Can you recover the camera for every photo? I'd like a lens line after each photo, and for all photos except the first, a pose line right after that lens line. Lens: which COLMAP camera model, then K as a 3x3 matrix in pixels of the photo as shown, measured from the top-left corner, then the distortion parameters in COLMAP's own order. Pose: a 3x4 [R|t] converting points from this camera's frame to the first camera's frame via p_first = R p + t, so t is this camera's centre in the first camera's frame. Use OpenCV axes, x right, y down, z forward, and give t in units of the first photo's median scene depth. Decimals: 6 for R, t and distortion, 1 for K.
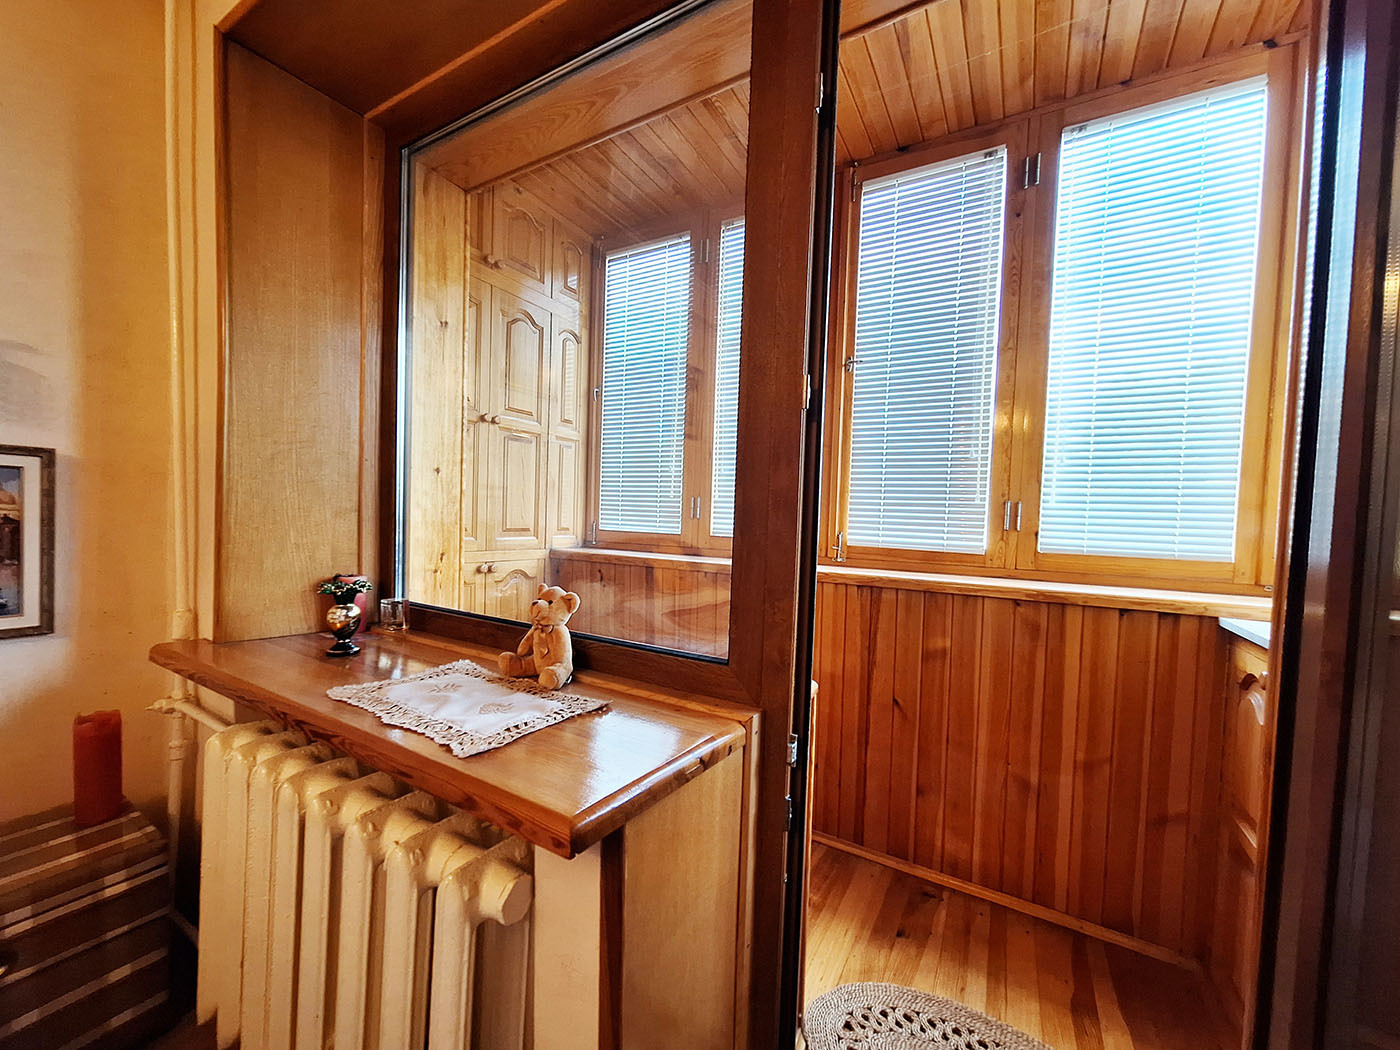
lens RADIAL K [[553.5, 0, 699.4], [0, 553.5, 534.7], [0, 0, 1]] dist [-0.006758, 0.003048]
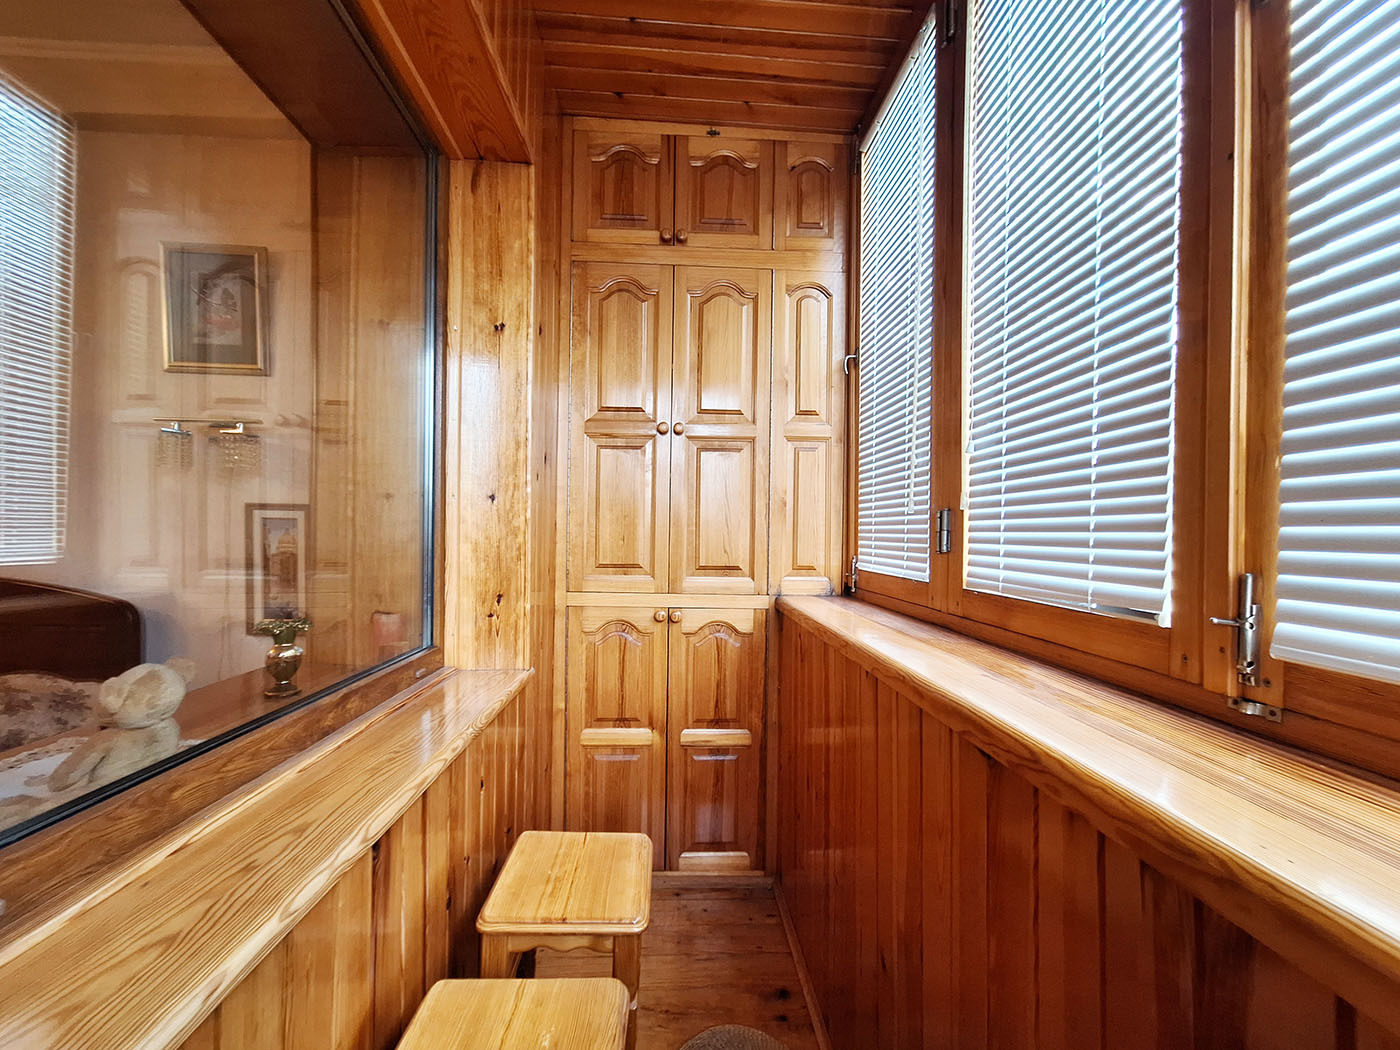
lens RADIAL K [[553.5, 0, 699.4], [0, 553.5, 534.7], [0, 0, 1]] dist [-0.006758, 0.003048]
pose [[0.540450, -0.028843, -0.840882, 0.301704], [-0.022883, 0.998539, -0.048958, -0.017202], [0.841065, 0.045701, 0.539000, 0.587022]]
